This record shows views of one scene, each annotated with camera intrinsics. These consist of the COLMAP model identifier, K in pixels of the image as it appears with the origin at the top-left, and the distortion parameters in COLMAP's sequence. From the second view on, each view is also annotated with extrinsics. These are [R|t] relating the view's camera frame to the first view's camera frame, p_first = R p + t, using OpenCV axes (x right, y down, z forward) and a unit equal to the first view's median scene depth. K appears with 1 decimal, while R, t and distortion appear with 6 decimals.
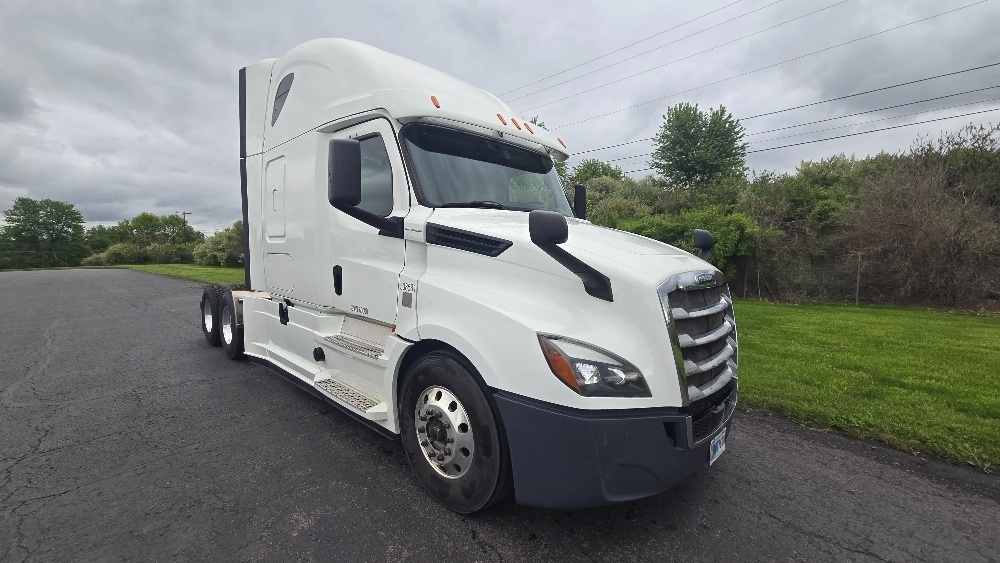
lens RADIAL K [[427.5, 0, 505.1], [0, 427.5, 276.4], [0, 0, 1]] dist [-0.006036, 0.000114]
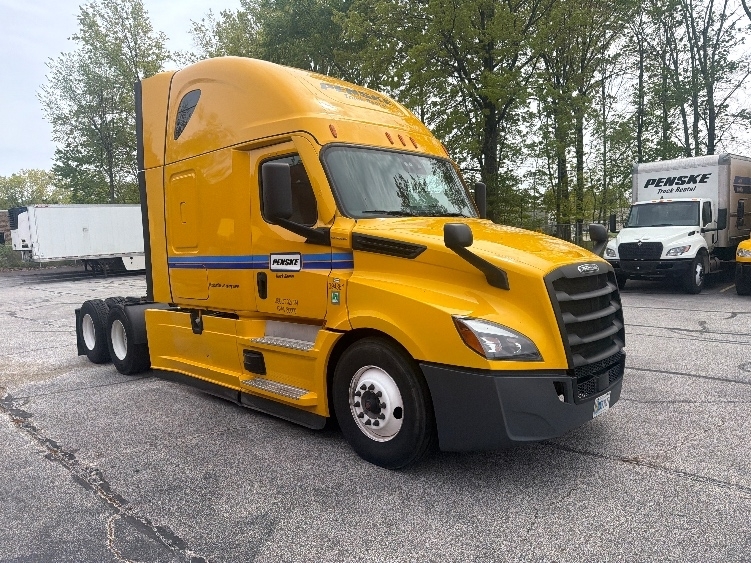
lens RADIAL K [[514.5, 0, 382.7], [0, 514.5, 286.4], [0, 0, 1]] dist [0.060473, -0.000171]
pose [[0.998974, -0.042203, -0.016408, -0.085902], [0.042423, 0.999011, 0.013294, 0.009697], [0.015830, -0.013976, 0.999777, -0.467581]]
